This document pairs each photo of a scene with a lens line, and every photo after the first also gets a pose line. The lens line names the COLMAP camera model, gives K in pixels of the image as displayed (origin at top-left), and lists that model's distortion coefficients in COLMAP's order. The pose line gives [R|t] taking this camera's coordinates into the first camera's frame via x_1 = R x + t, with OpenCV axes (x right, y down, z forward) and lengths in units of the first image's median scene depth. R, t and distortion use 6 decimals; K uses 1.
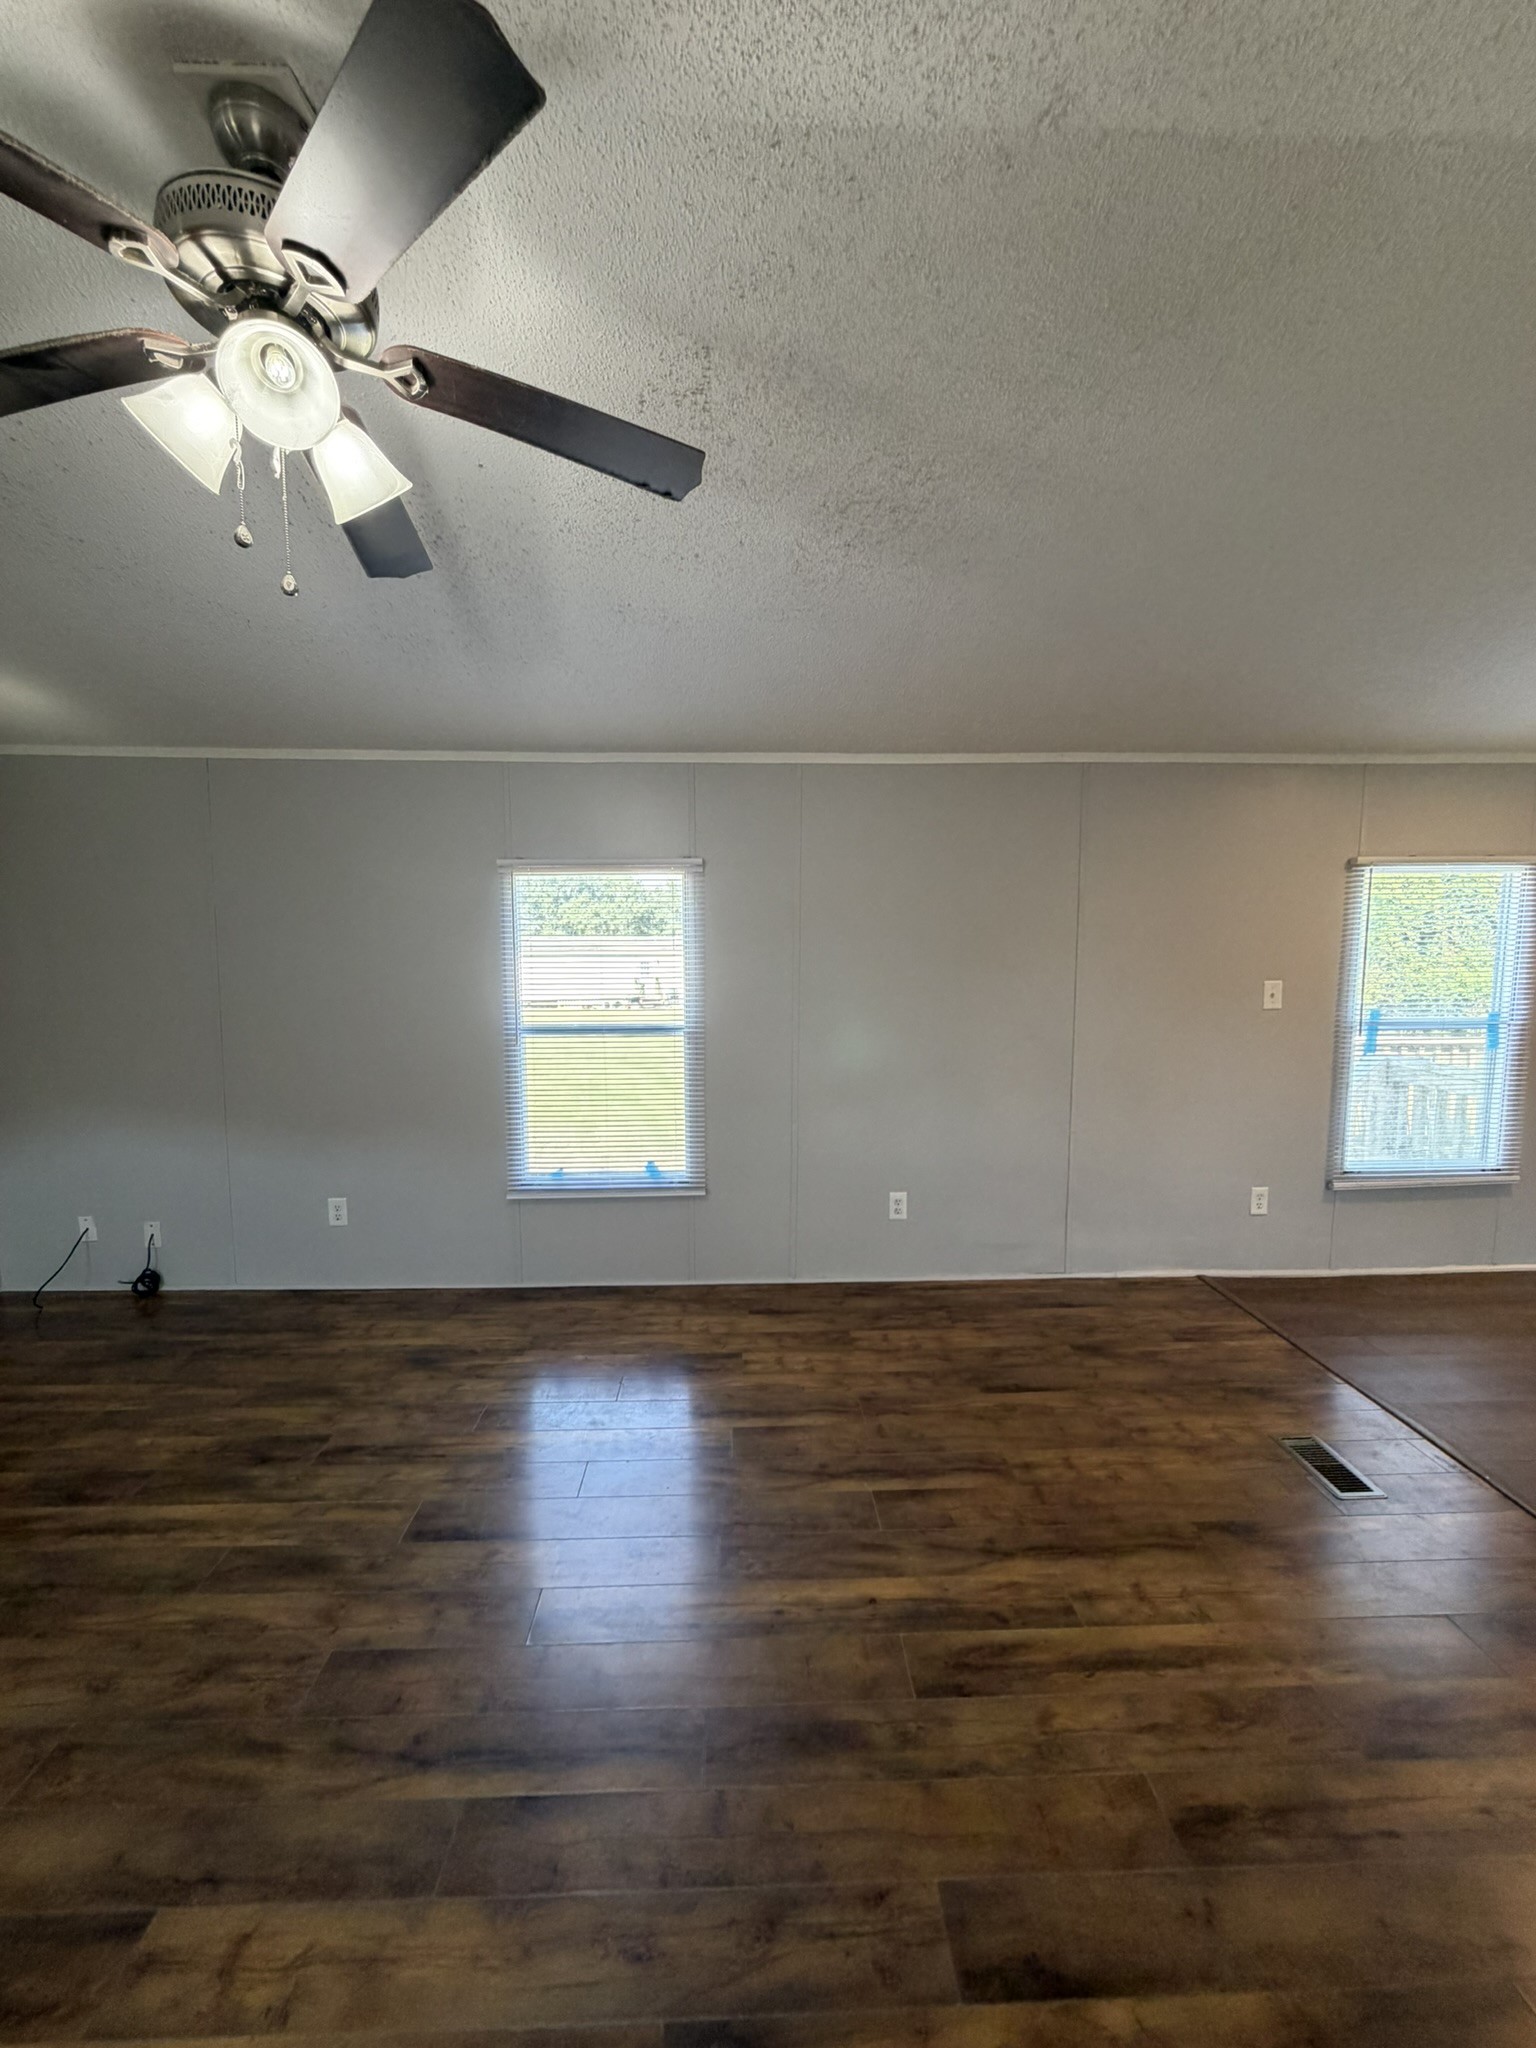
lens RADIAL K [[830.2, 0, 772.2], [0, 830.2, 1023.3], [0, 0, 1]] dist [0.014716, 0.000156]
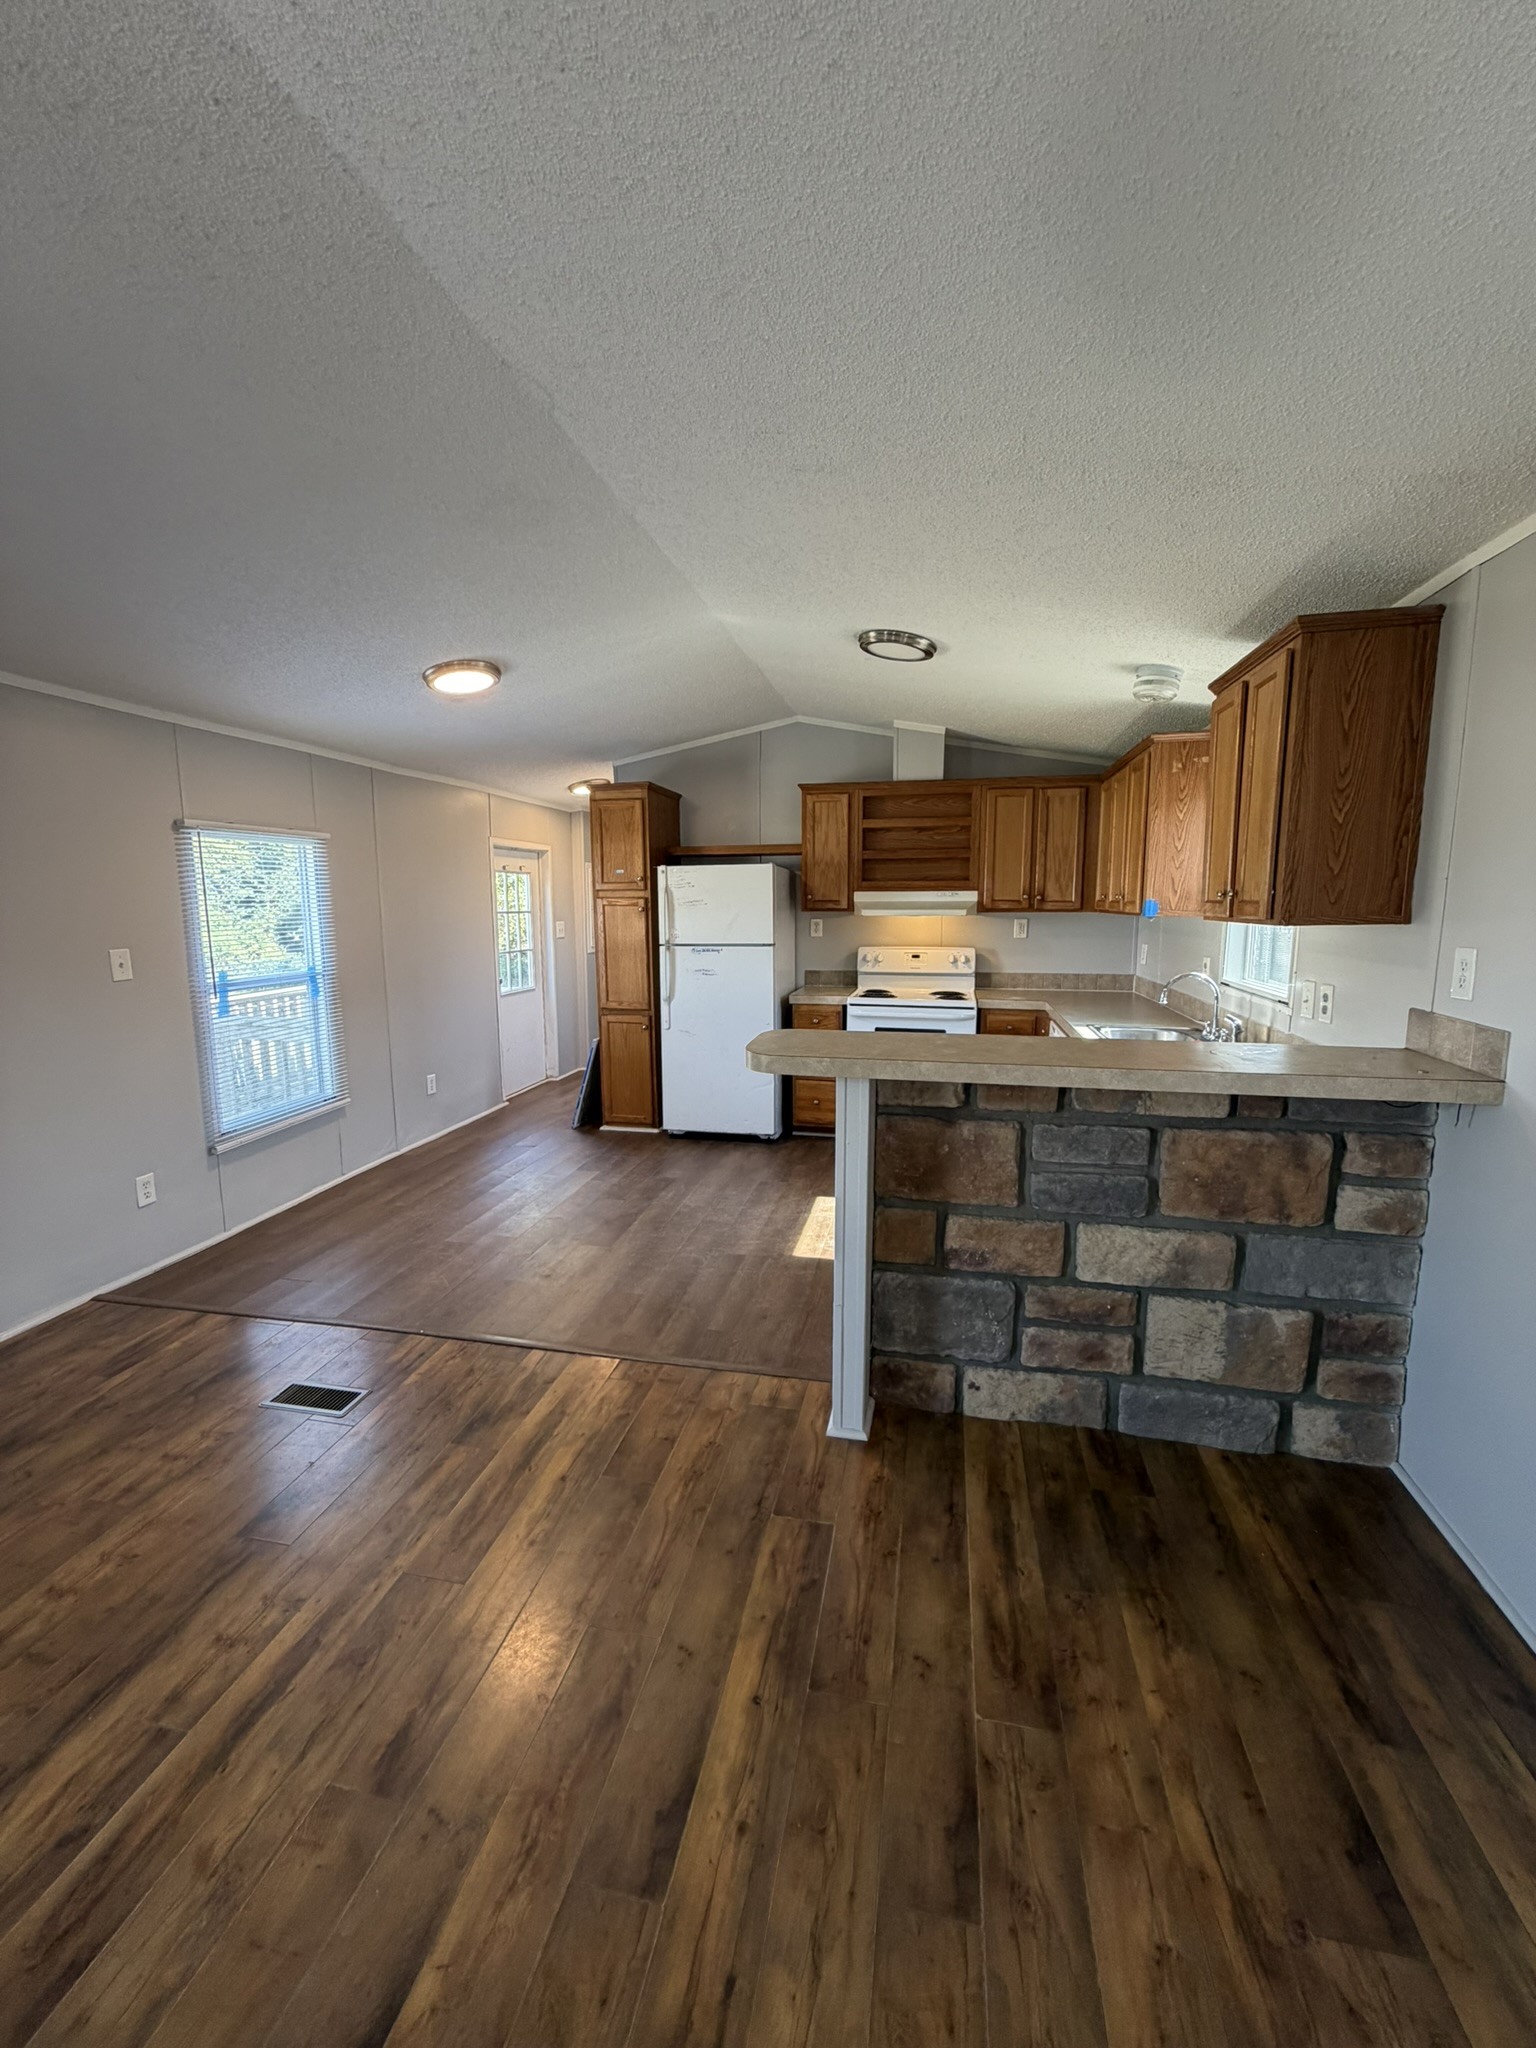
lens RADIAL K [[830.2, 0, 762.3], [0, 830.2, 1015.9], [0, 0, 1]] dist [0.014716, 0.000156]
pose [[0.266036, -0.133696, 0.954646, -0.118569], [0.102647, 0.988634, 0.109851, -0.009694], [-0.958482, 0.068767, 0.276736, 0.114171]]
